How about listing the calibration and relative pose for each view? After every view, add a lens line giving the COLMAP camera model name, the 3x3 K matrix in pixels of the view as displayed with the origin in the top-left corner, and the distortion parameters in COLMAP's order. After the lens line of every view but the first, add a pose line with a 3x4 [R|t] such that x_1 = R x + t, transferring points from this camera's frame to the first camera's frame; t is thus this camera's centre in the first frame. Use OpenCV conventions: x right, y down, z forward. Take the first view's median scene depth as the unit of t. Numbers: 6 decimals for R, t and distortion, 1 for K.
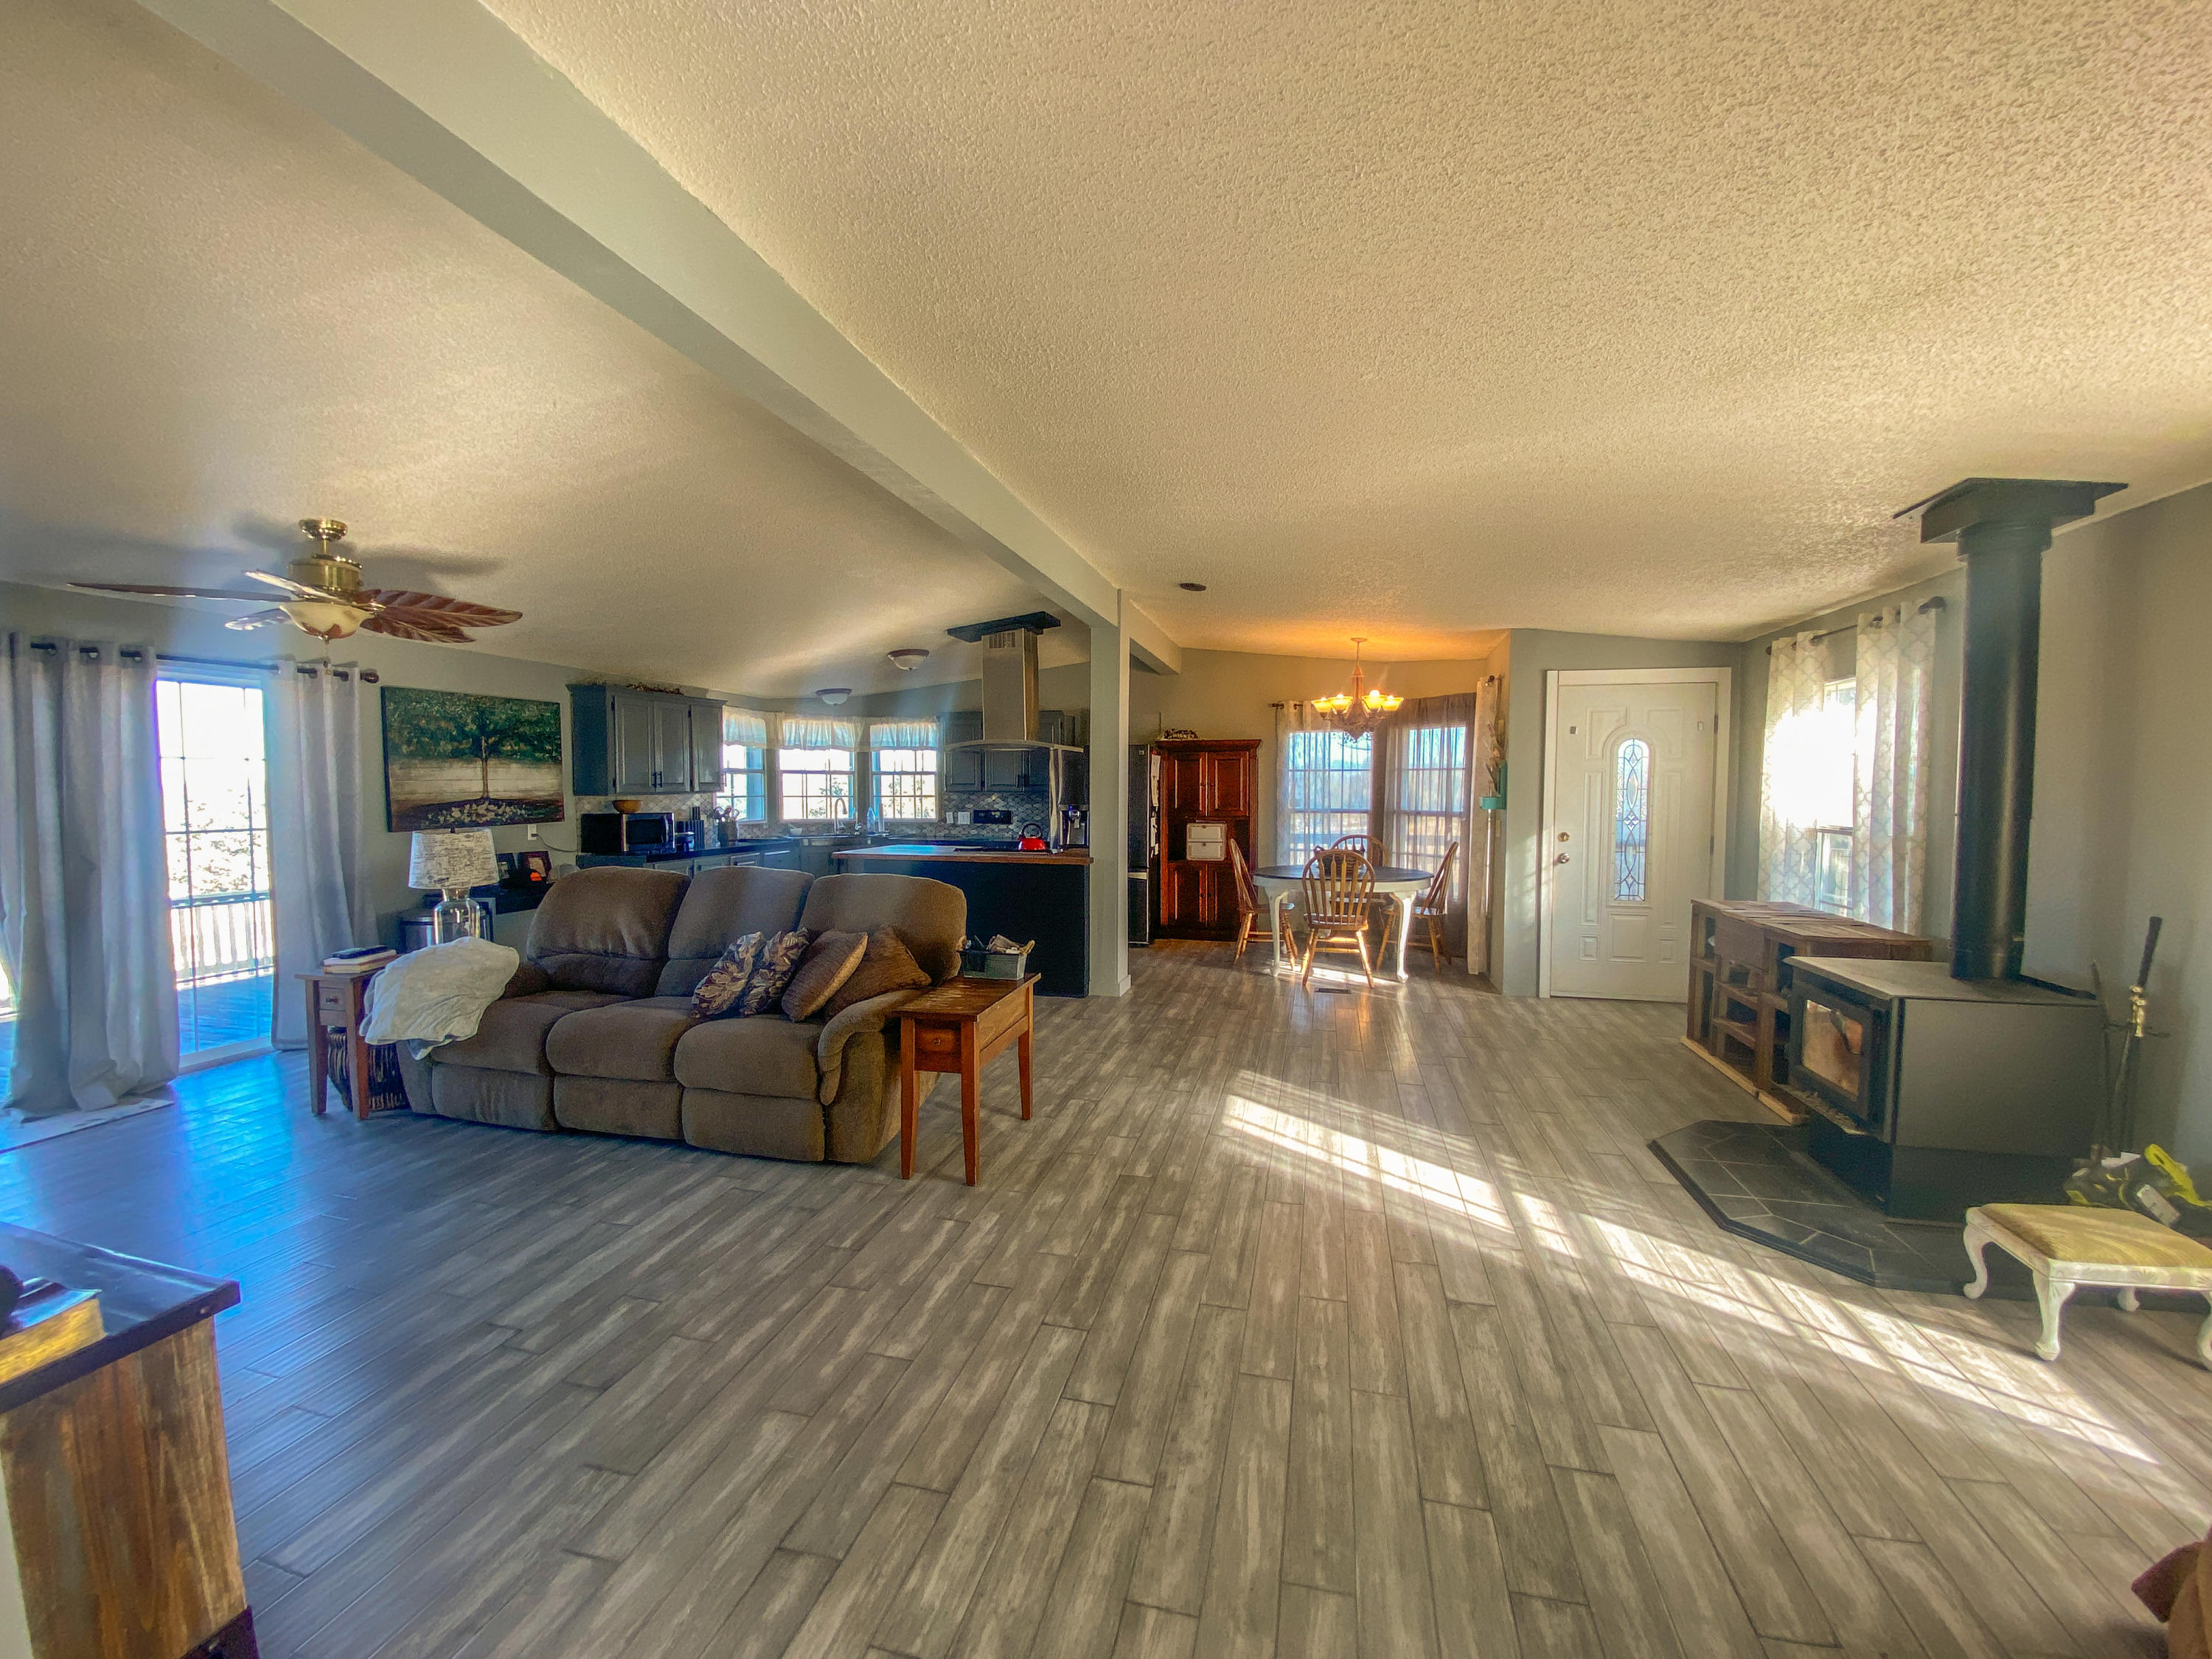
lens RADIAL K [[902.9, 0, 1099.3], [0, 902.9, 826.4], [0, 0, 1]] dist [0.030326, -0.024746]
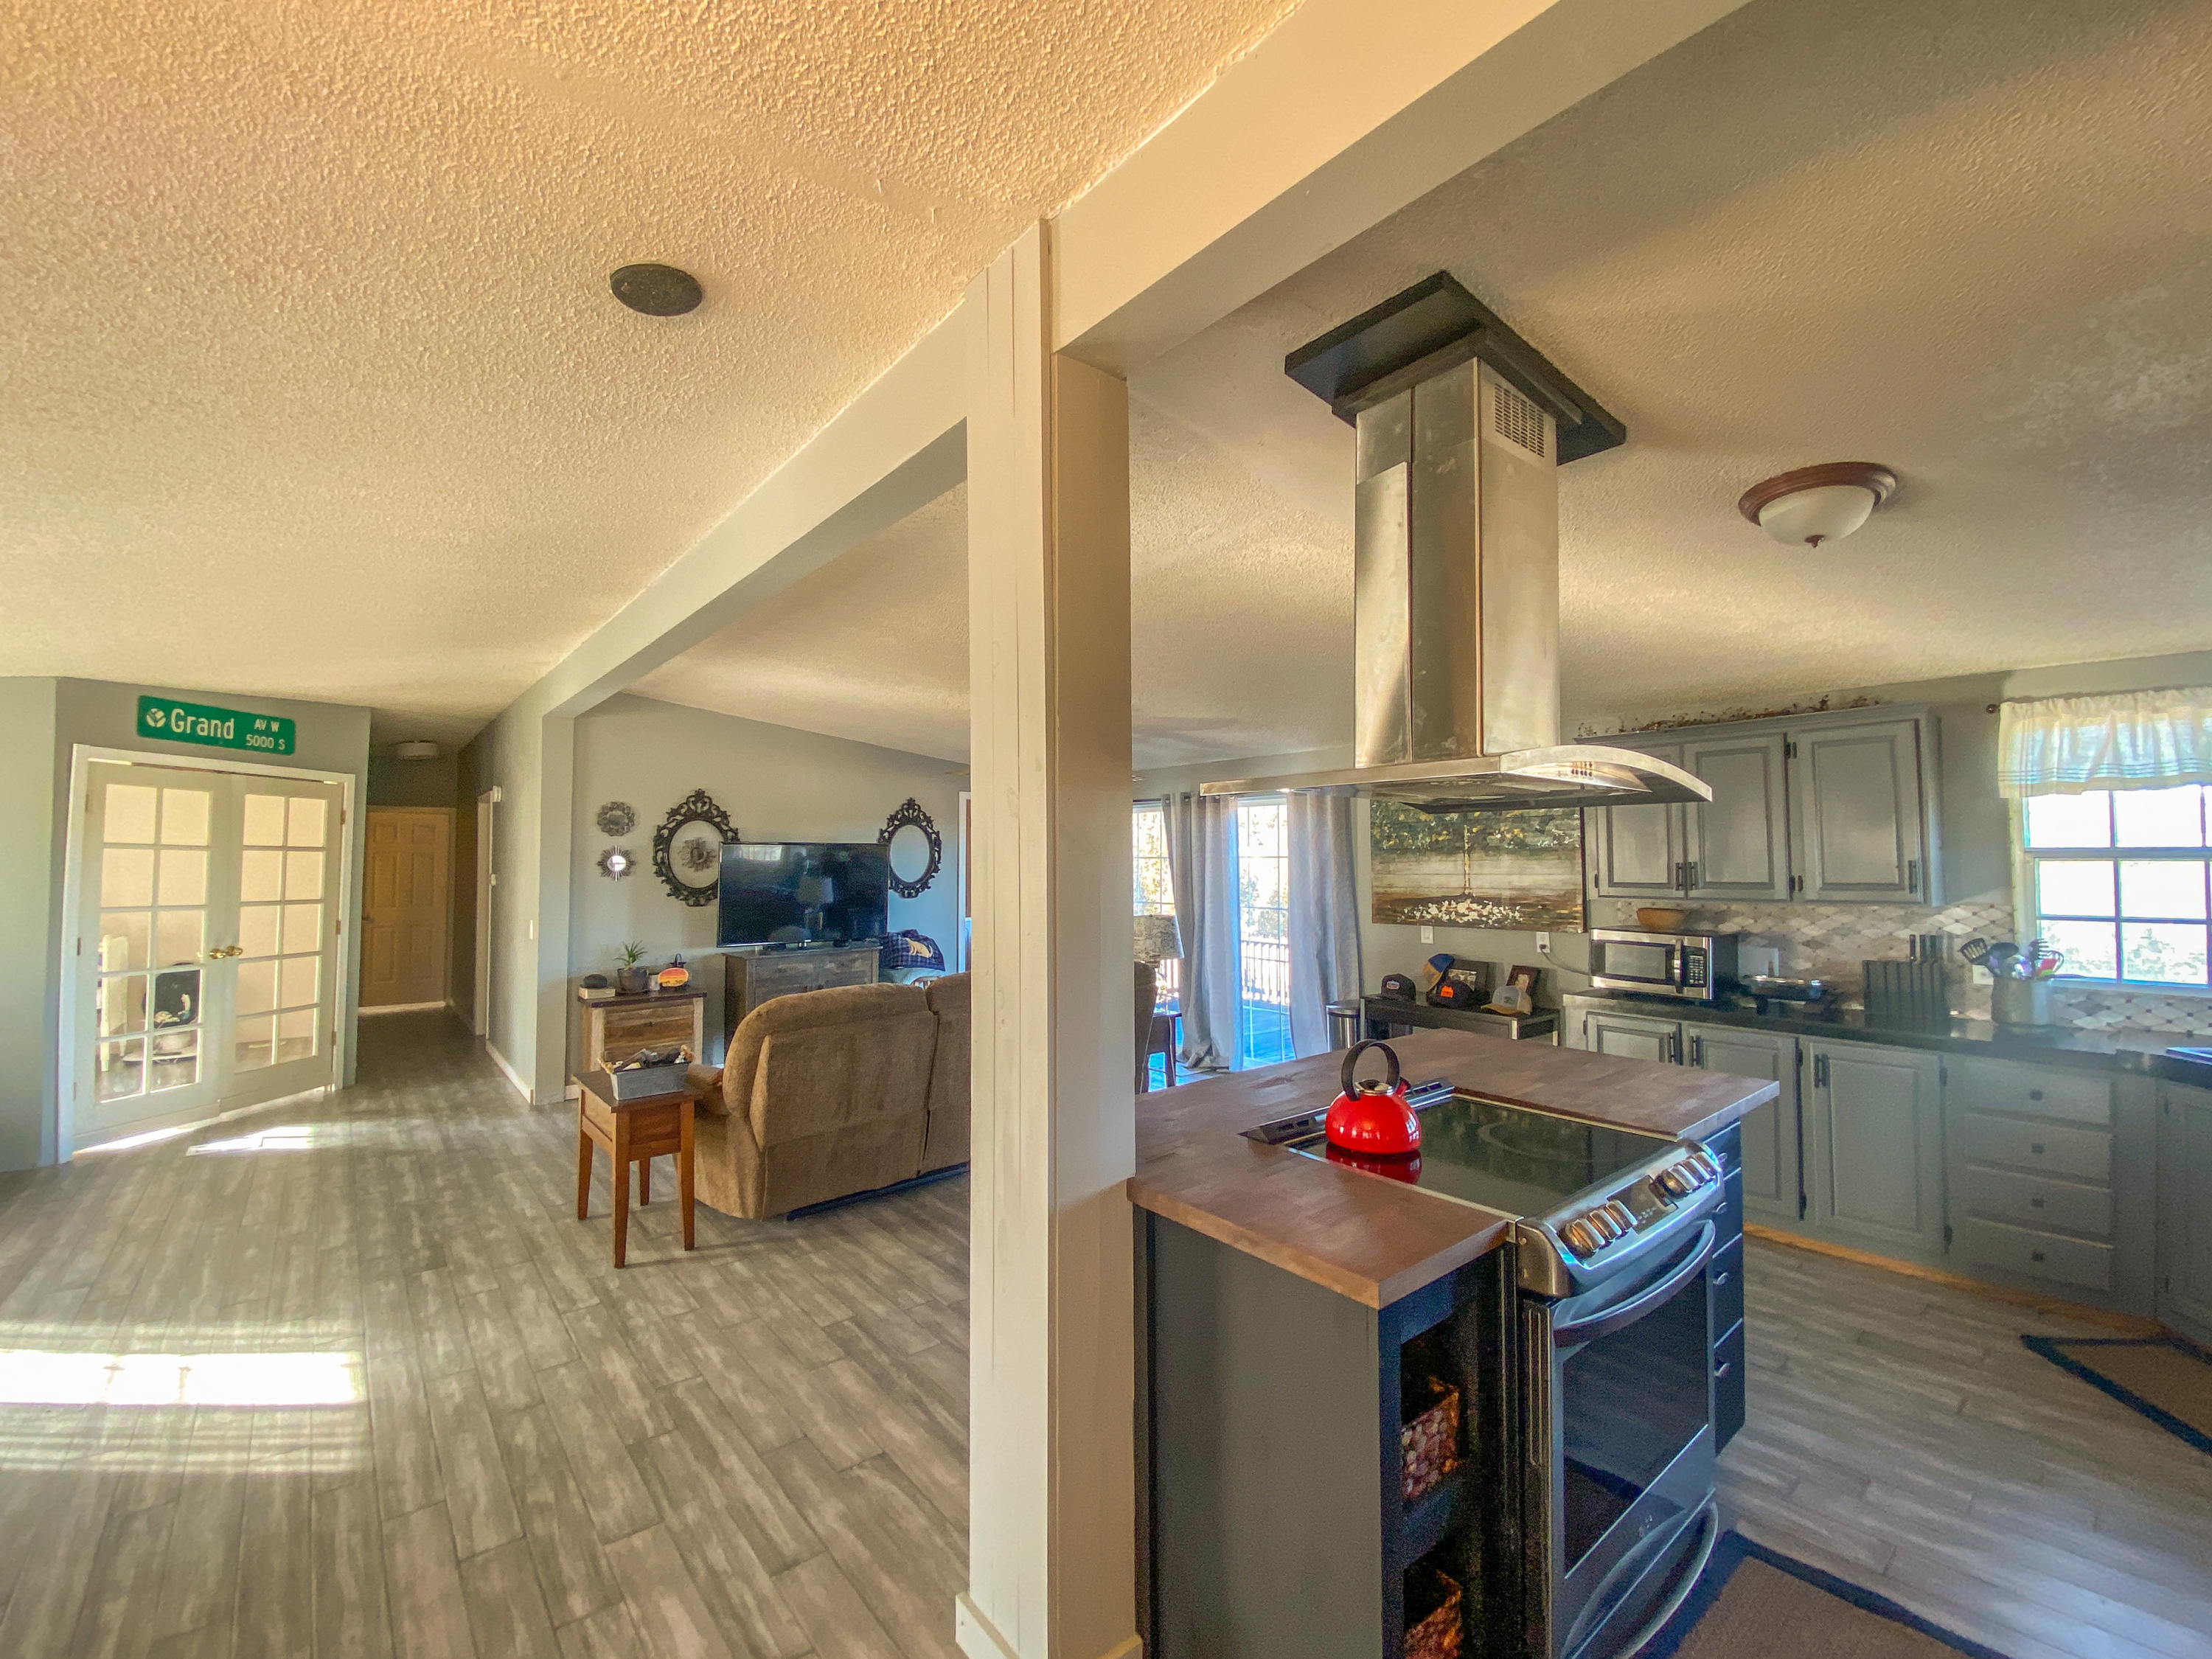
lens RADIAL K [[924.4, 0, 1113.0], [0, 924.4, 832.4], [0, 0, 1]] dist [0.001901, -0.013703]
pose [[-0.582373, -0.021145, -0.812647, 0.431497], [-0.037107, 0.999311, 0.000590, -0.138254], [0.812074, 0.030498, -0.582757, 2.149672]]
